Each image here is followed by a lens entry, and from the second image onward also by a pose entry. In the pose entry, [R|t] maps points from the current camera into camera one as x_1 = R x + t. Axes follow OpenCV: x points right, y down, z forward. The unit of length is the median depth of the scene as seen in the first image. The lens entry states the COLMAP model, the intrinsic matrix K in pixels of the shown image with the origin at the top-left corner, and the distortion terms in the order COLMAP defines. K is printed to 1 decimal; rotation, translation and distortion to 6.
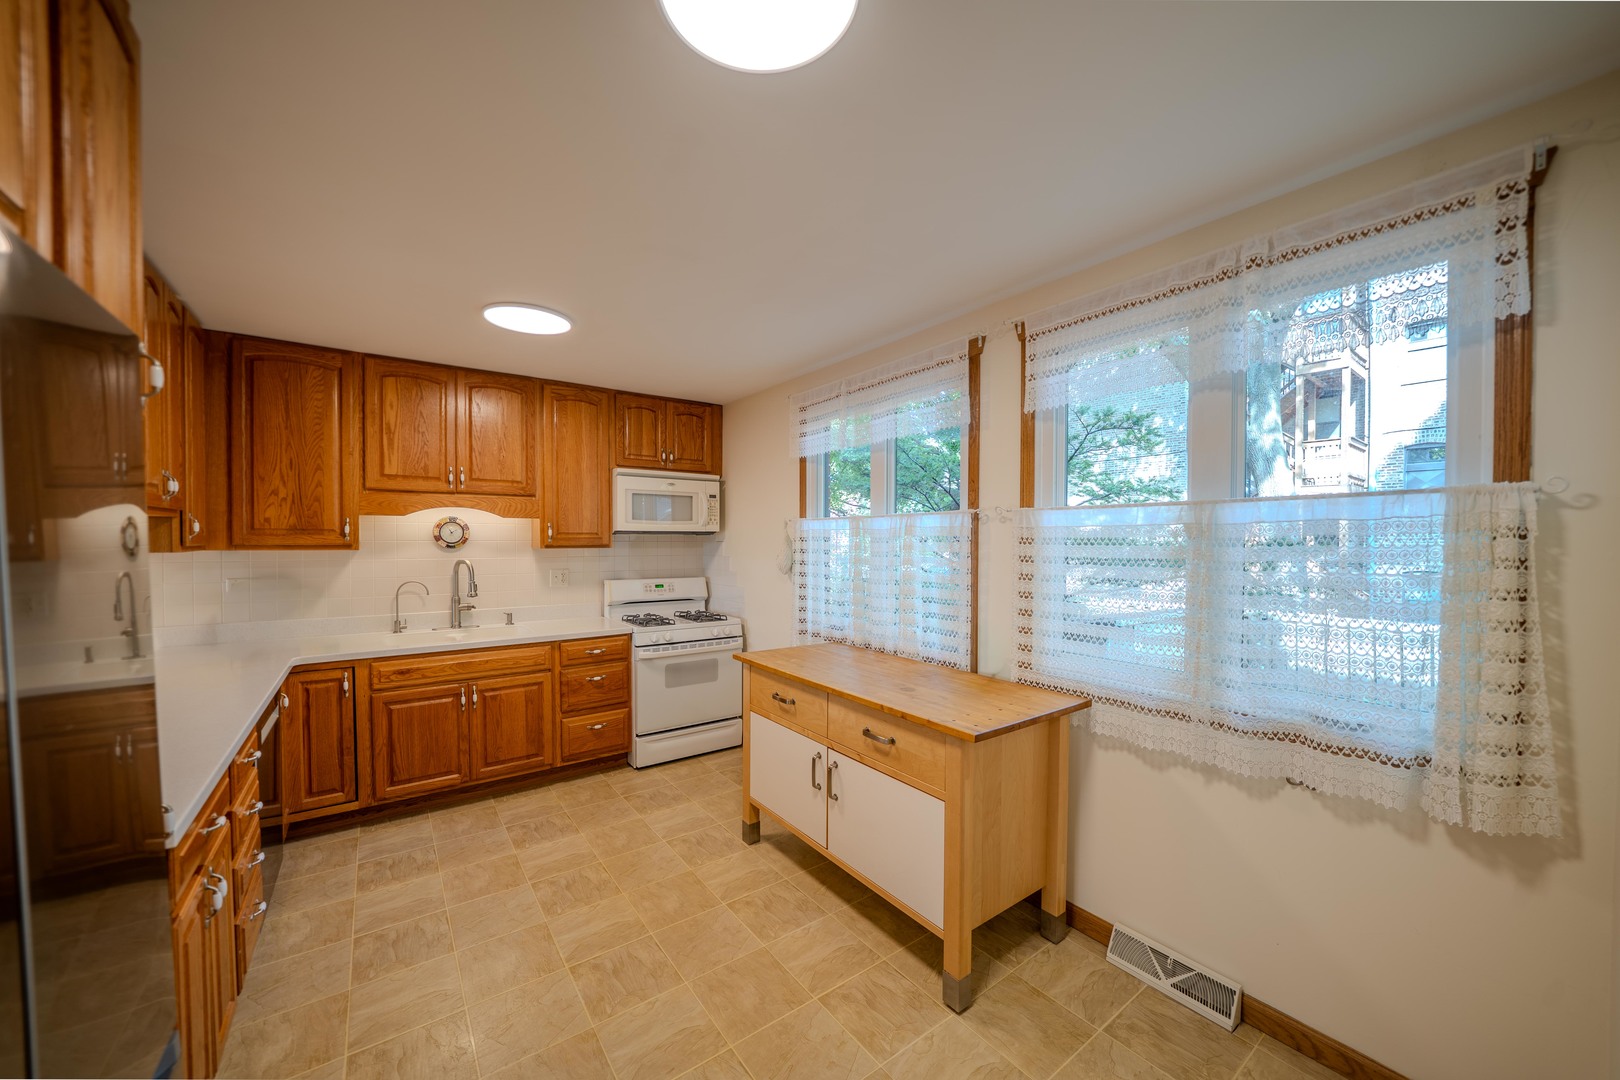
lens RADIAL K [[599.7, 0, 783.4], [0, 599.7, 547.6], [0, 0, 1]] dist [-0.001244, -0.000182]
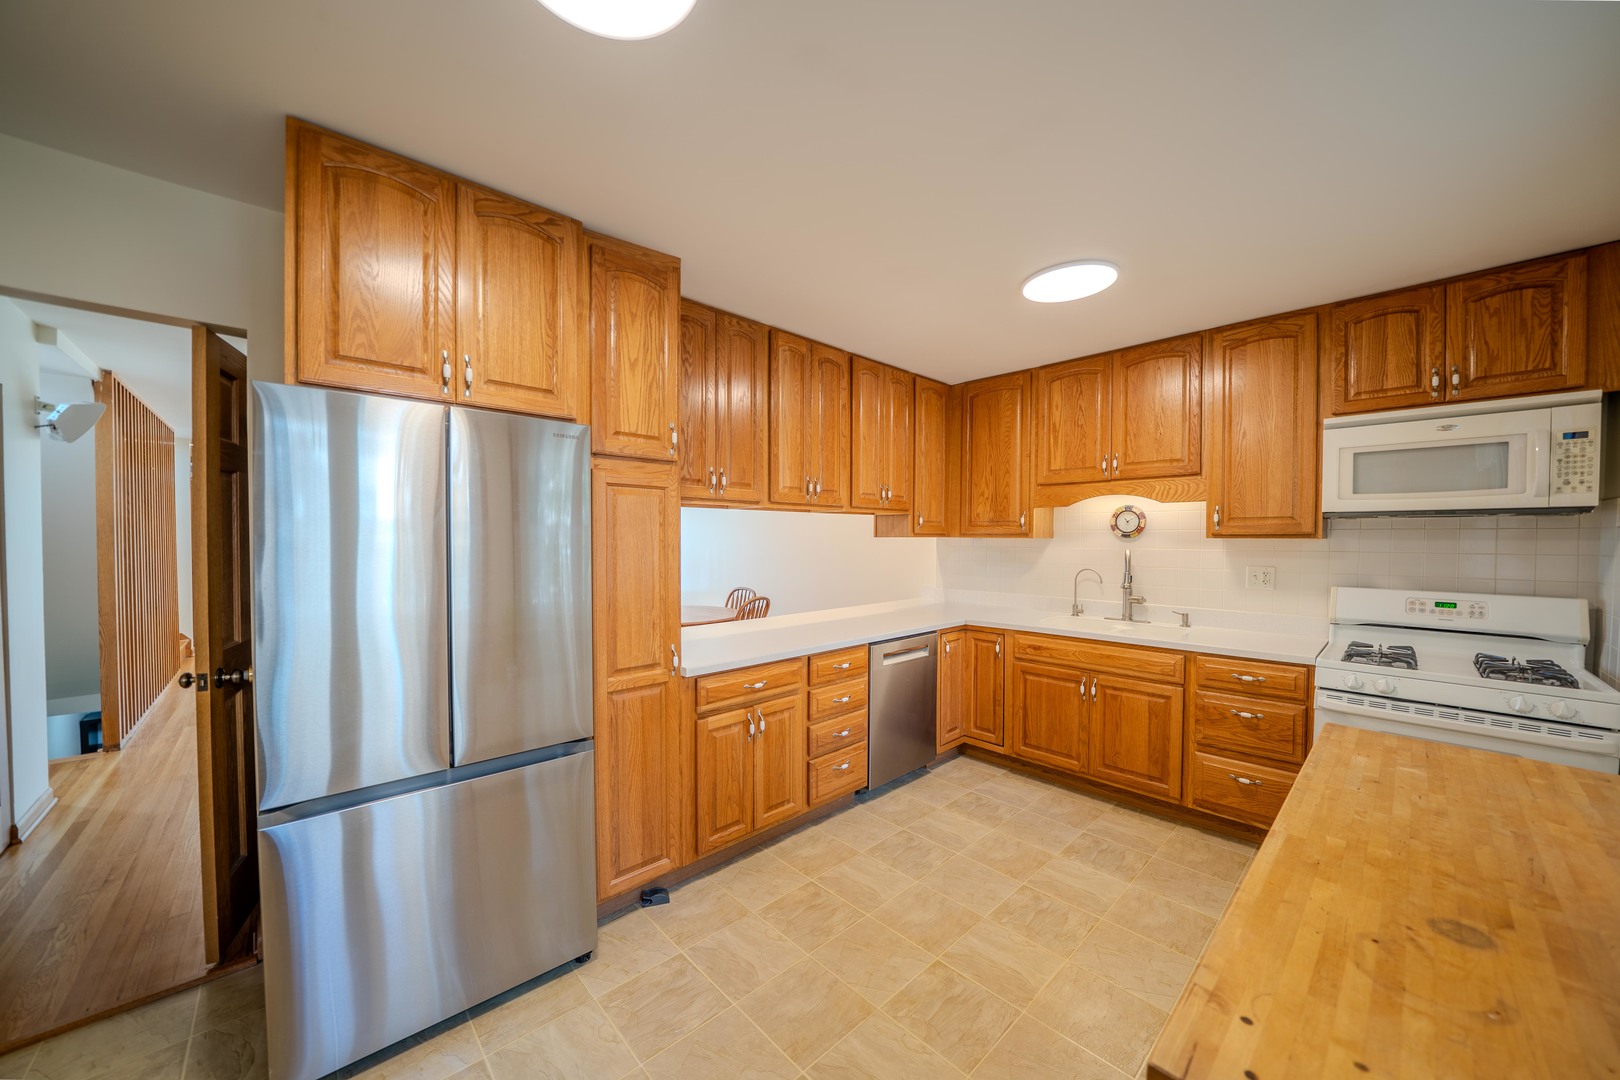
lens RADIAL K [[569.6, 0, 807.5], [0, 569.6, 547.2], [0, 0, 1]] dist [-0.012120, 0.000196]
pose [[0.152391, 0.014938, -0.988207, 0.302502], [-0.016074, 0.999791, 0.012634, 0.014416], [0.988190, 0.013959, 0.152599, 0.384366]]
